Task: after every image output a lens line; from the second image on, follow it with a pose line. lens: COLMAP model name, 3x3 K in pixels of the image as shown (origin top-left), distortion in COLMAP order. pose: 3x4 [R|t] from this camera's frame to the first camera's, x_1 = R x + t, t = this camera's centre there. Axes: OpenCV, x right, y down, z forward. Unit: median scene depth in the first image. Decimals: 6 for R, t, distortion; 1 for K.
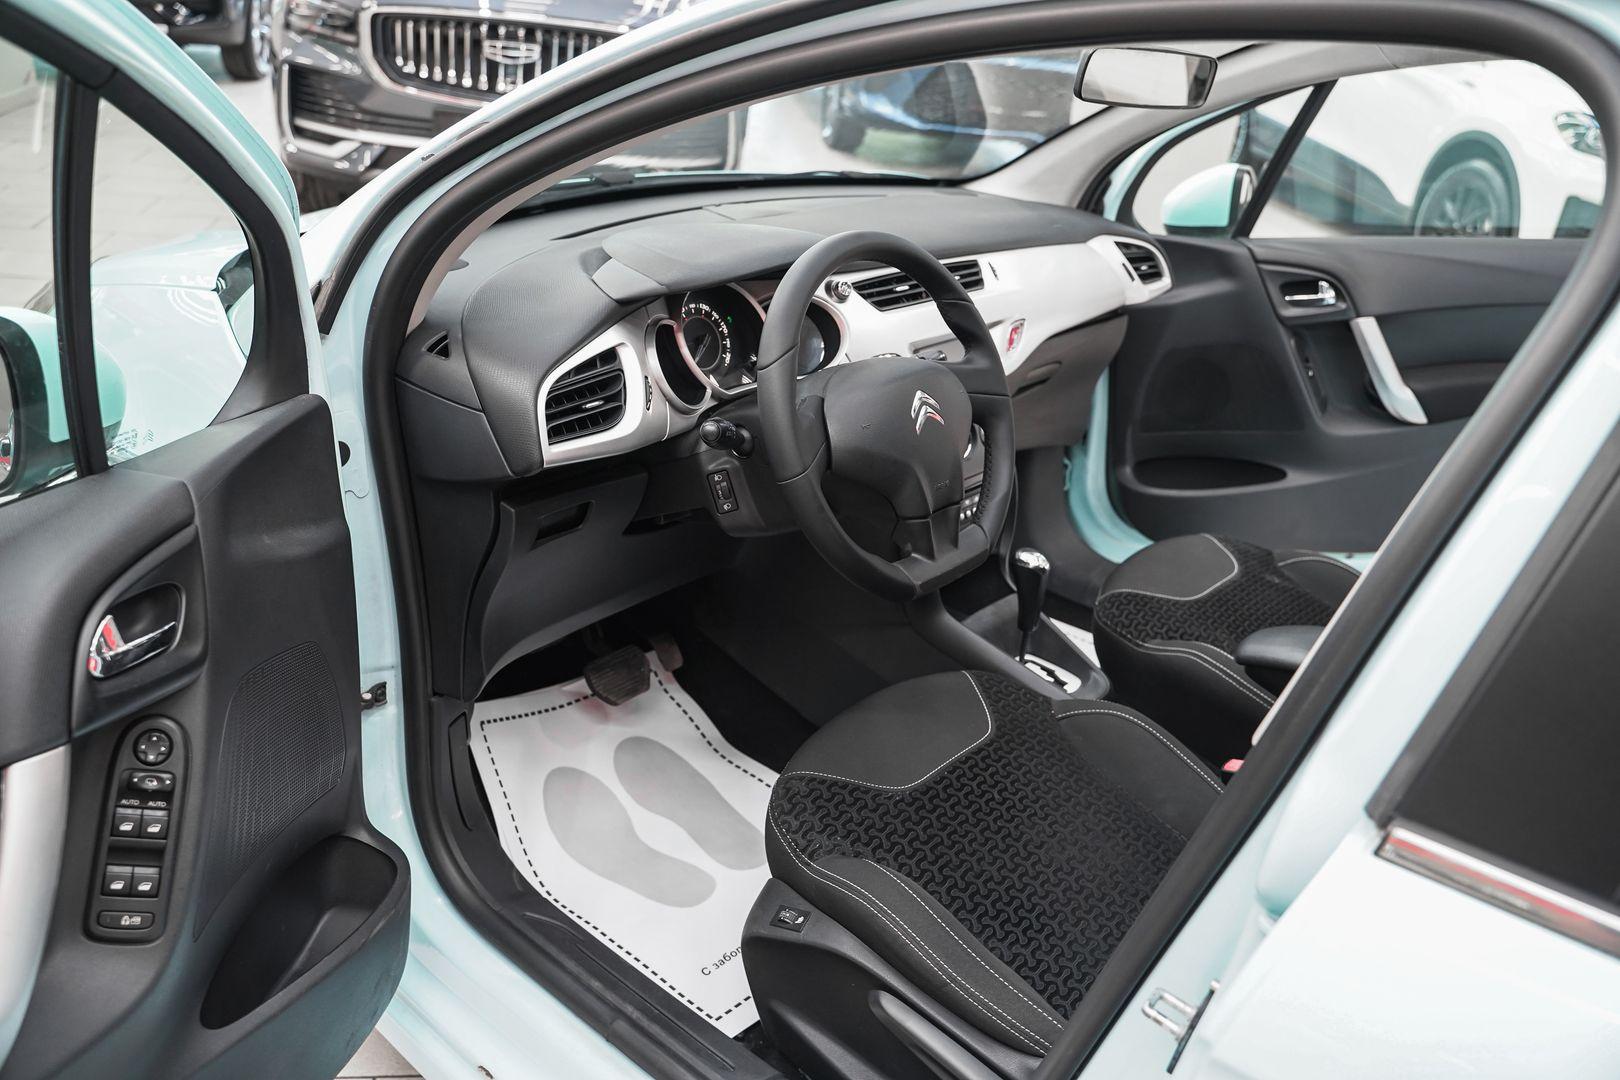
lens RADIAL K [[1311.6, 0, 808.8], [0, 1311.6, 535.1], [0, 0, 1]] dist [-0.118987, 0.099656]
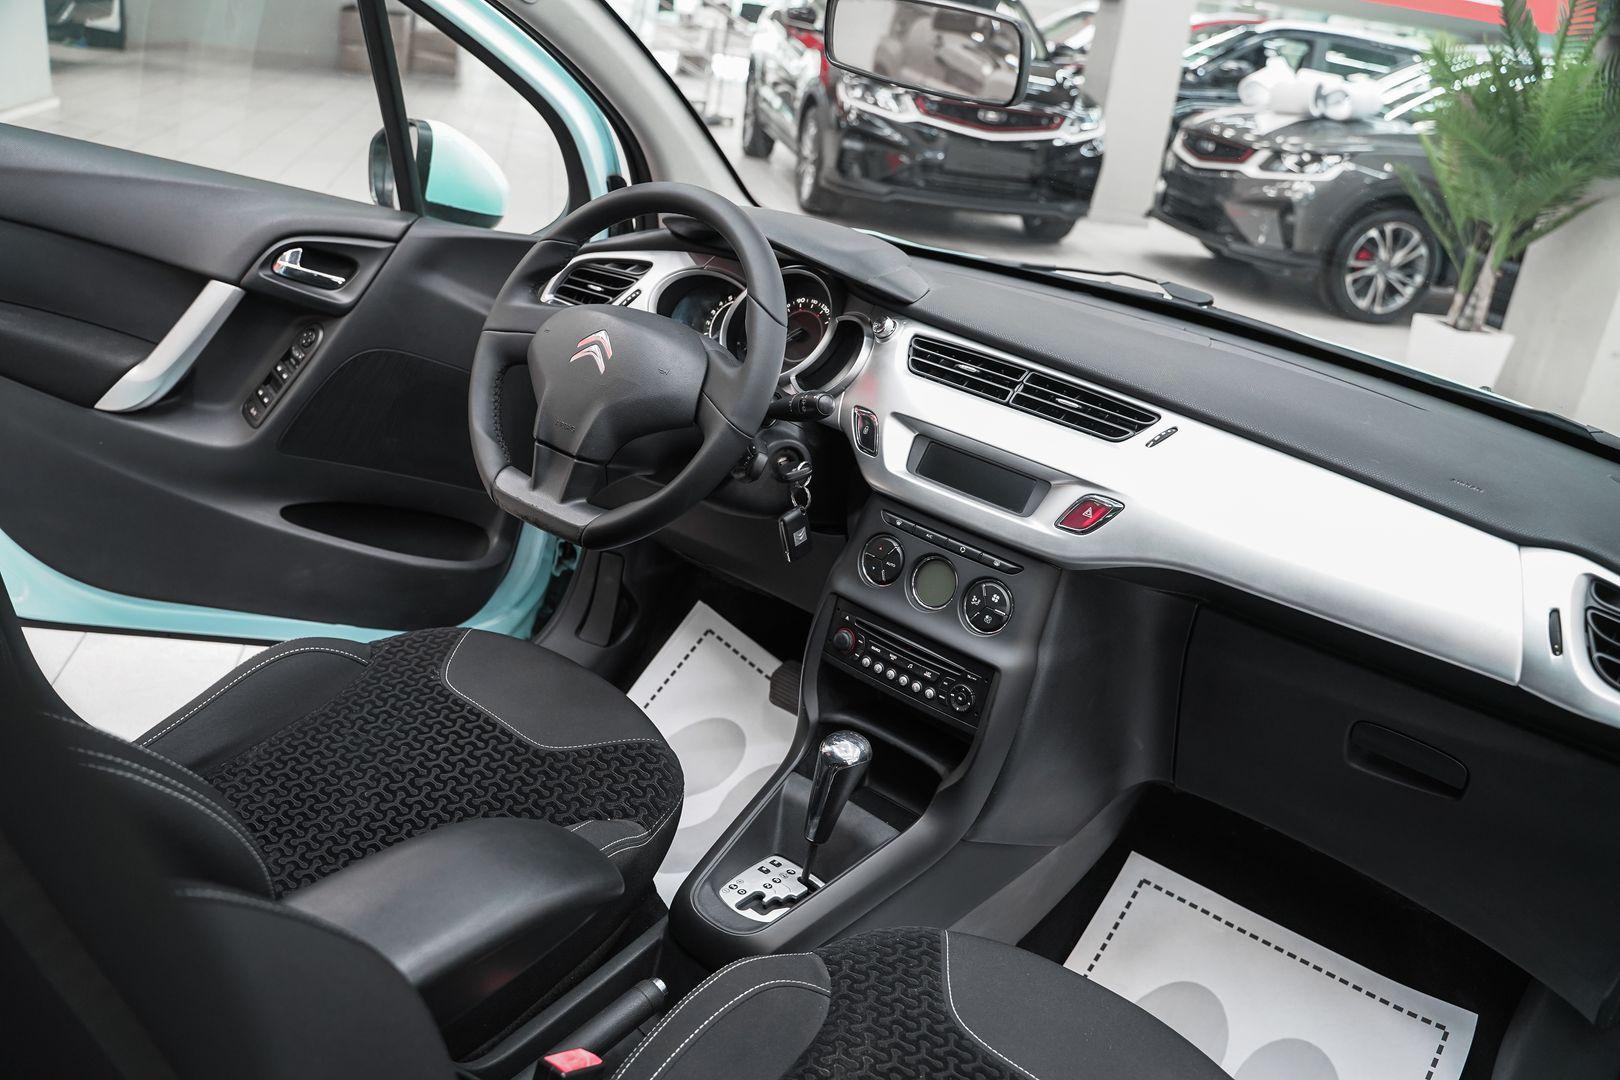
lens RADIAL K [[1311.6, 0, 808.8], [0, 1311.6, 535.1], [0, 0, 1]] dist [-0.118987, 0.099656]
pose [[0.037925, 0.283231, -0.958302, 0.765183], [-0.550777, 0.806098, 0.216449, -0.203110], [0.833791, 0.519601, 0.186568, 0.744087]]
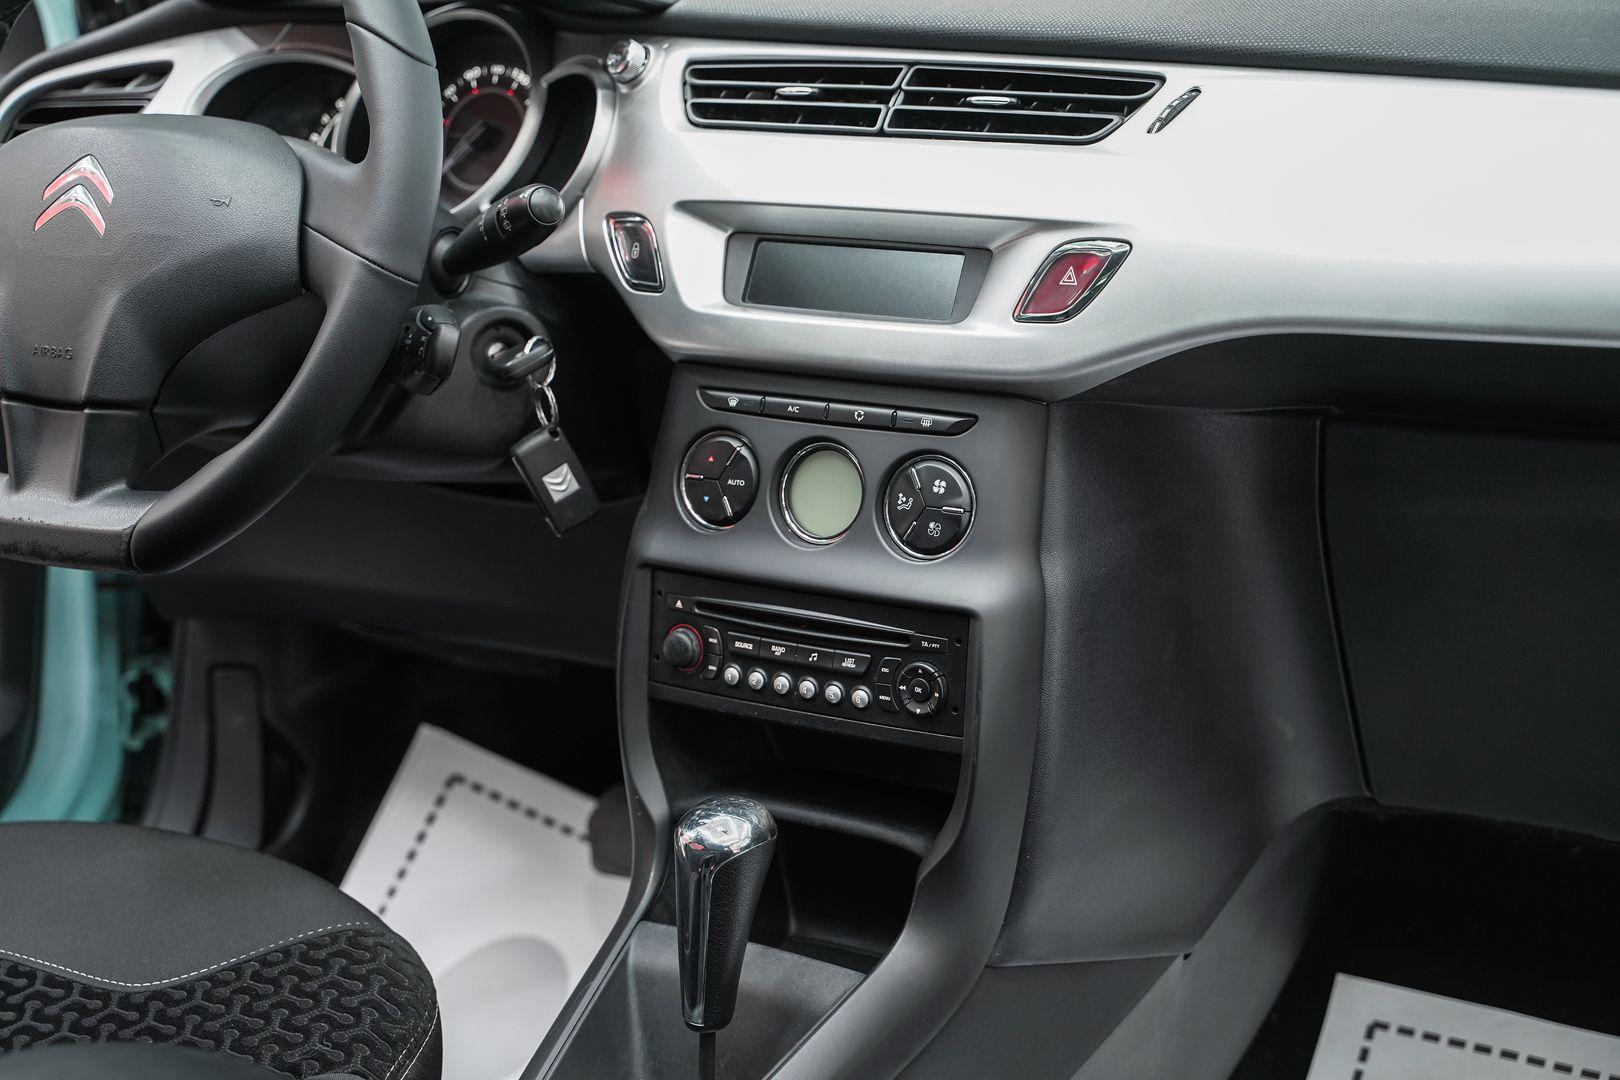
lens RADIAL K [[2494.5, 0, 810.0], [0, 2494.5, 540.0], [0, 0, 1]] dist [0.129761, 0.097826]
pose [[0.153974, 0.188858, -0.969858, 0.786441], [-0.368050, 0.921888, 0.121086, -0.139943], [0.916968, 0.338313, 0.211456, 0.796327]]
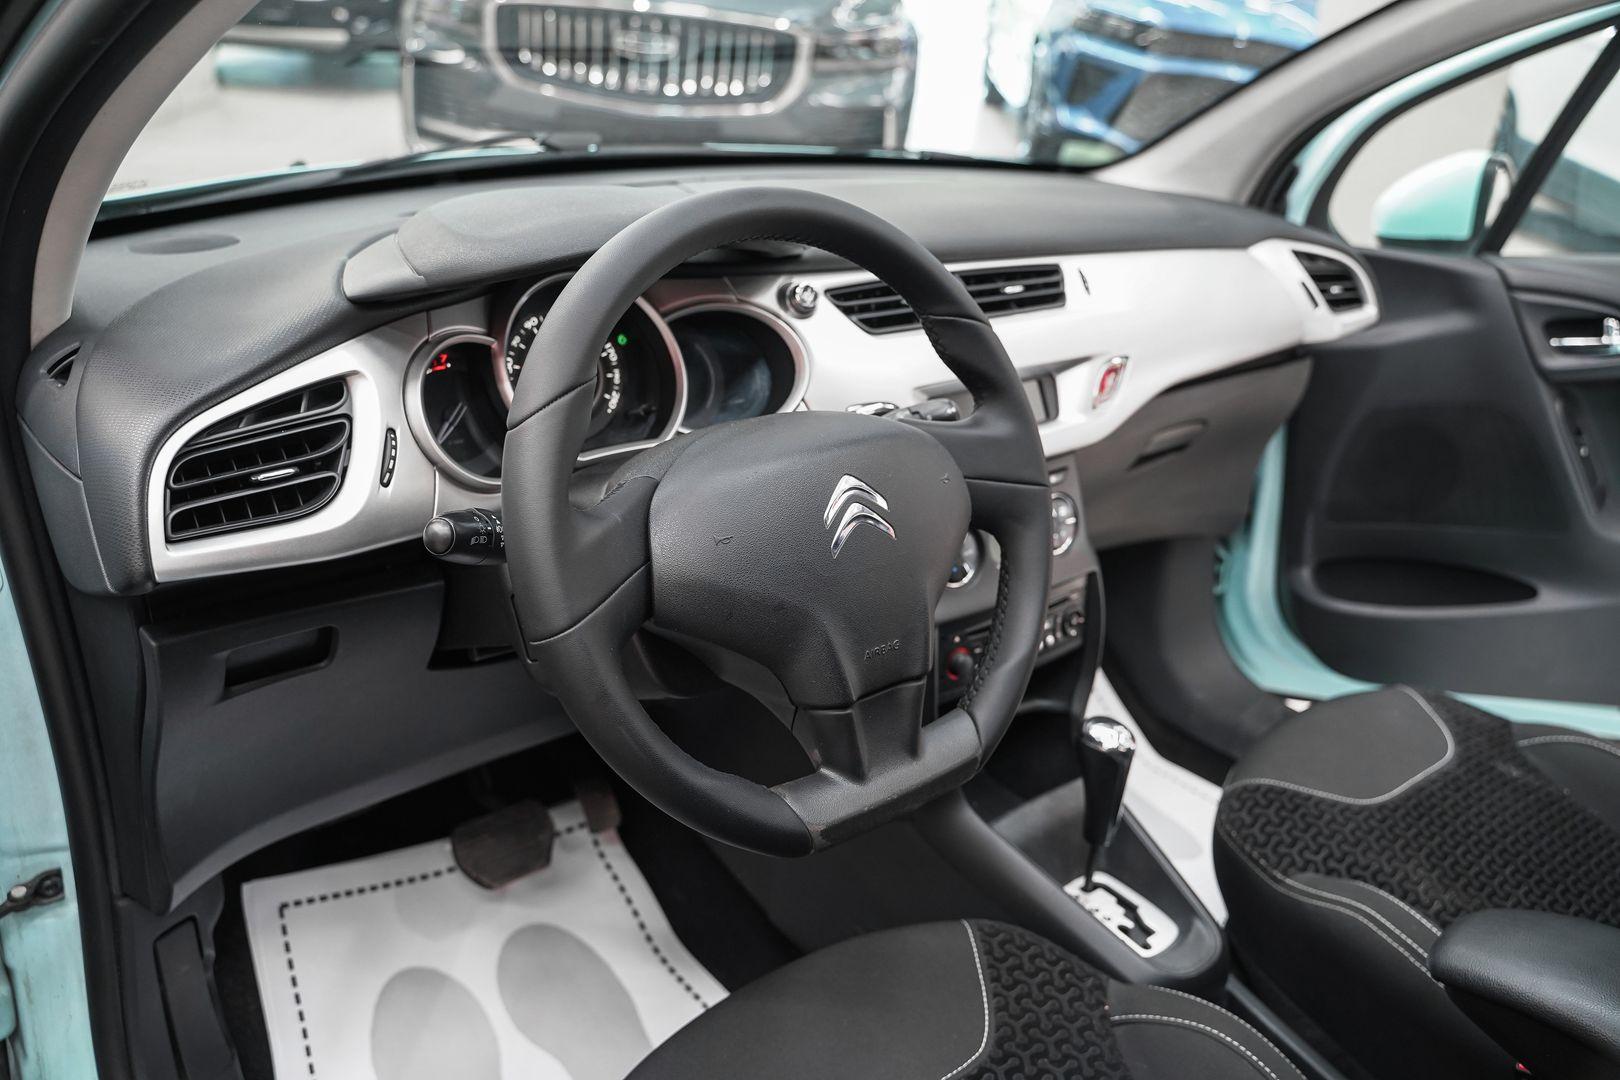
lens RADIAL K [[1306.5, 0, 802.0], [0, 1306.5, 546.7], [0, 0, 1]] dist [-0.114279, 0.090252]
pose [[0.984827, 0.058163, -0.163502, 0.114260], [-0.060636, 0.998108, -0.010169, -0.053803], [0.162602, 0.019929, 0.986491, 0.332922]]
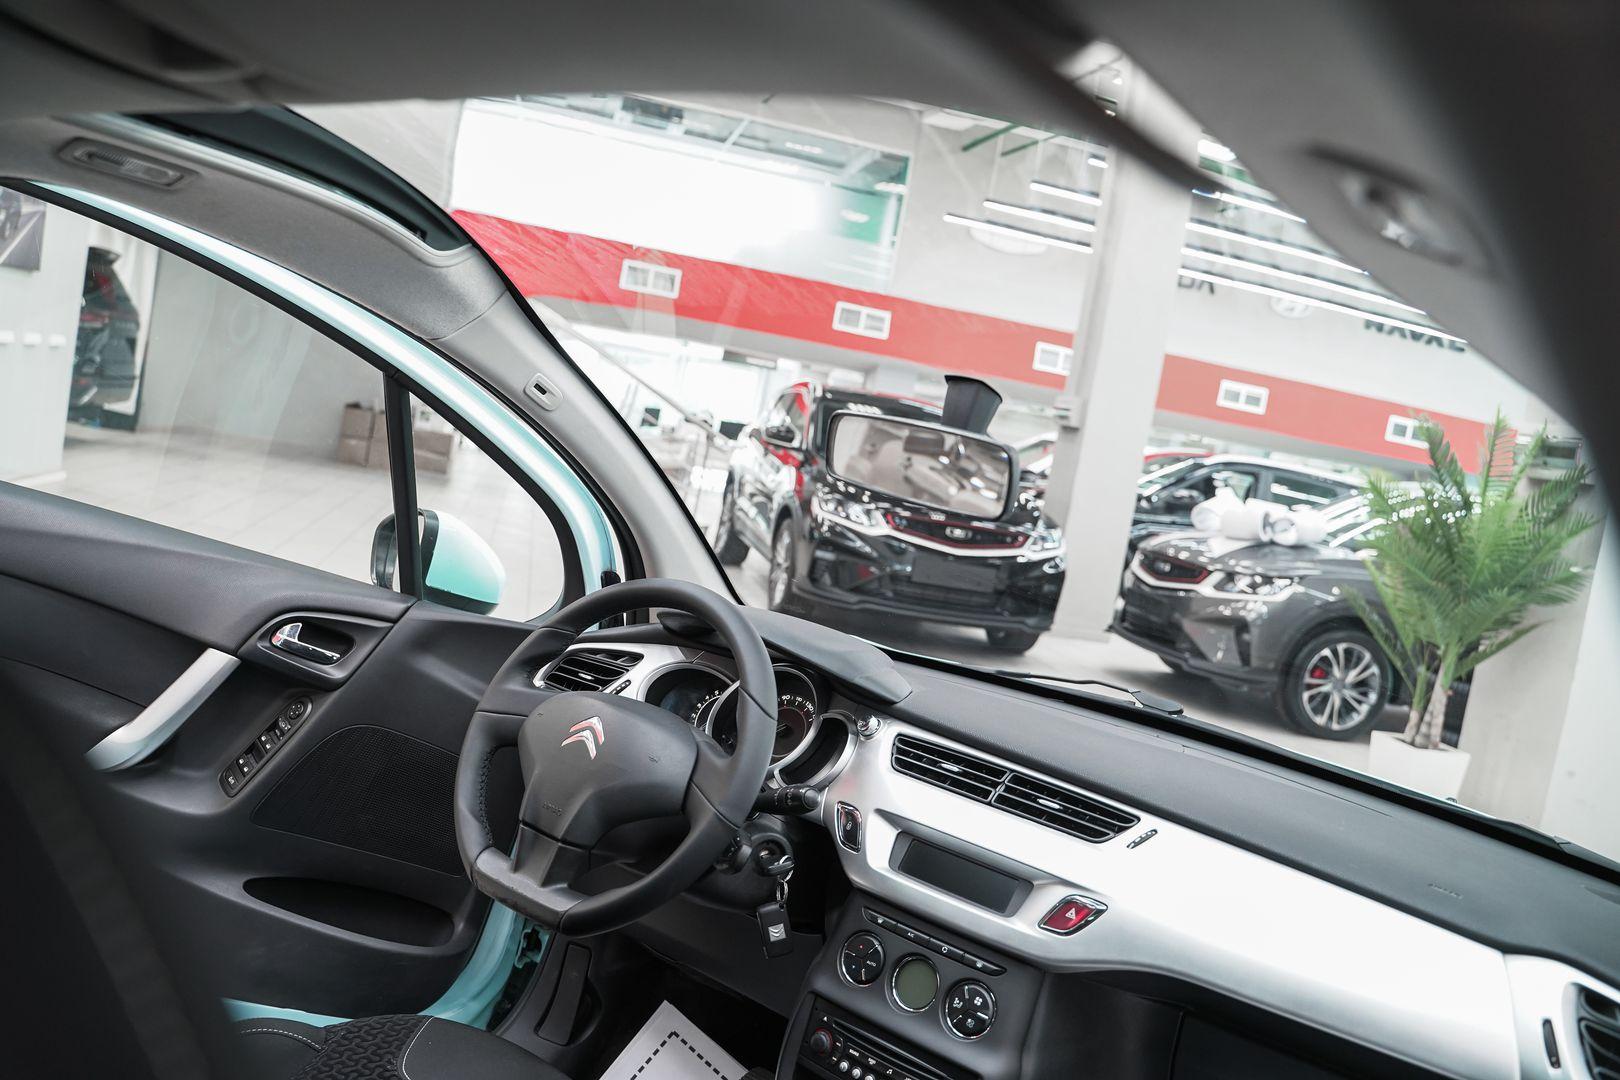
lens RADIAL K [[1311.6, 0, 808.8], [0, 1311.6, 535.1], [0, 0, 1]] dist [-0.118987, 0.099656]
pose [[0.061447, -0.017338, -0.997960, 0.784544], [-0.583897, 0.810285, -0.050030, -0.192599], [0.809499, 0.585780, 0.039666, 0.733136]]
